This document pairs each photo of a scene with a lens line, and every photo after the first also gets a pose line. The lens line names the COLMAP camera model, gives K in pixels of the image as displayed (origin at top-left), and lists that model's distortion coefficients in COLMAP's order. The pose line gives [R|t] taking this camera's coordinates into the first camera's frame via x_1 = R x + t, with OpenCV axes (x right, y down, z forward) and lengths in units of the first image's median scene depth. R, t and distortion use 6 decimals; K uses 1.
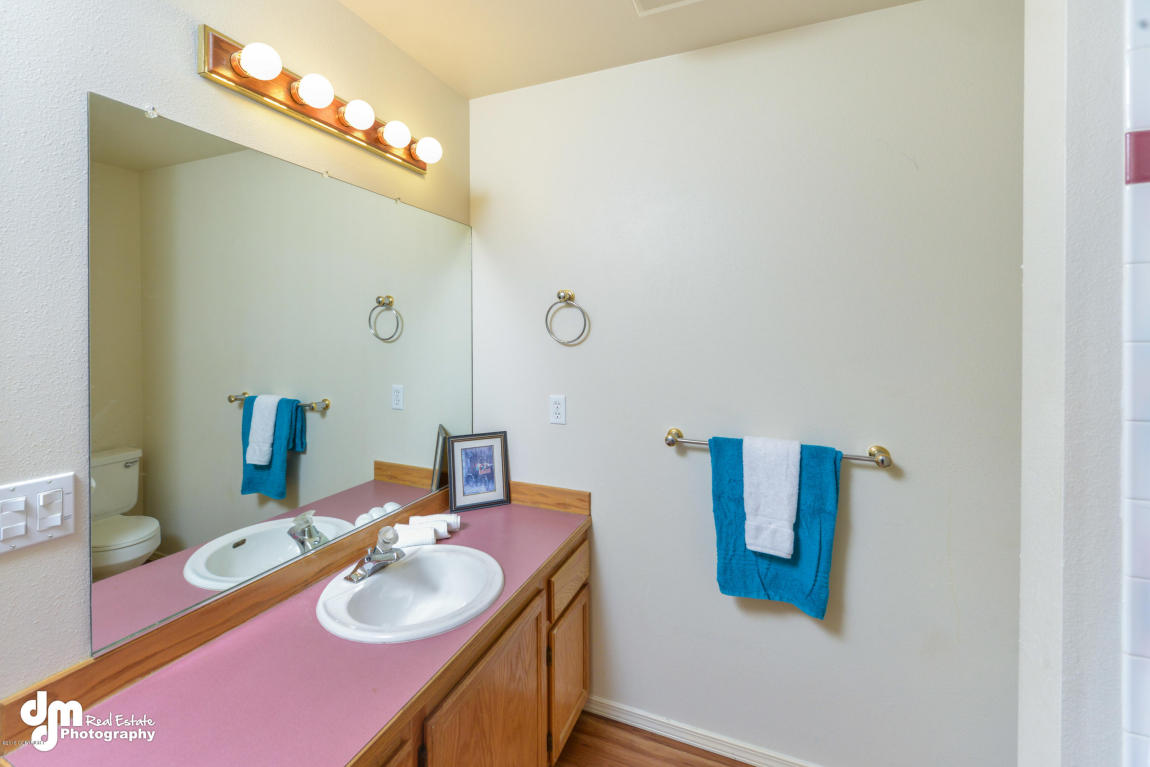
lens RADIAL K [[481.0, 0, 561.2], [0, 481.0, 334.9], [0, 0, 1]] dist [0.009865, -0.002323]
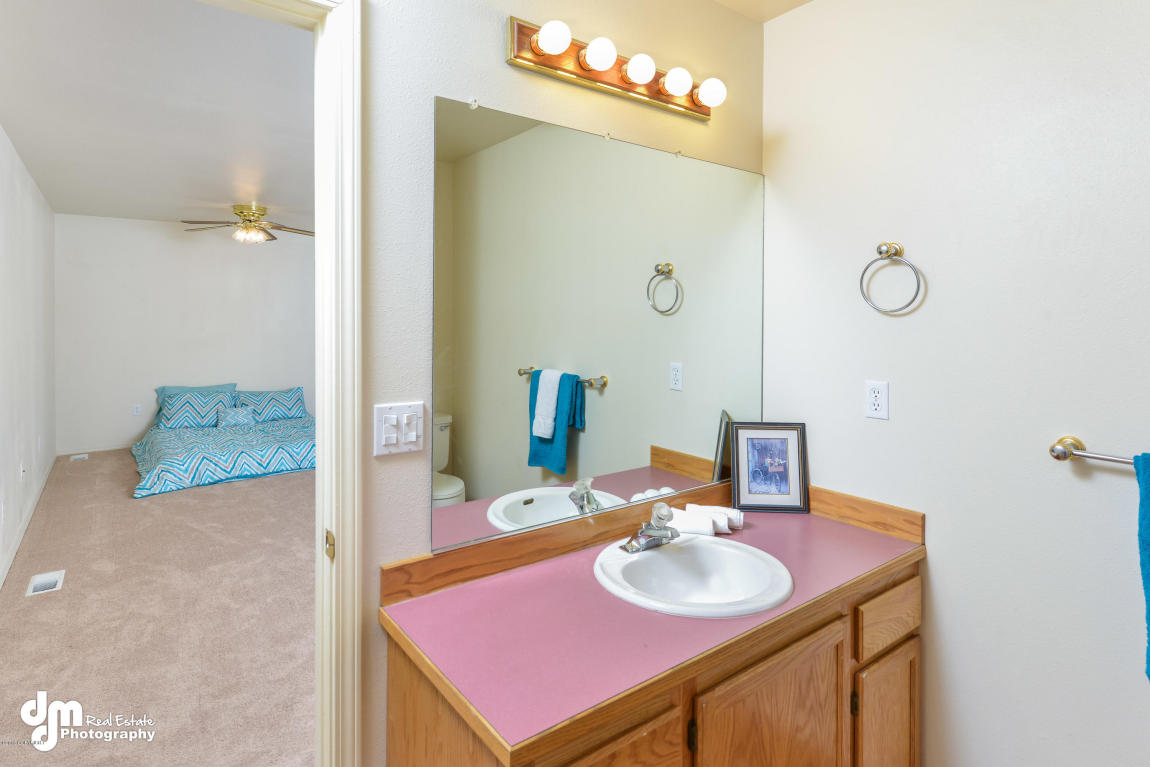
lens RADIAL K [[606.7, 0, 555.5], [0, 606.7, 323.3], [0, 0, 1]] dist [0.022108, -0.006414]
pose [[0.860556, 0.011782, -0.509220, 0.051141], [-0.014487, 0.999894, -0.001347, 0.046729], [0.509150, 0.008537, 0.860635, -0.106924]]
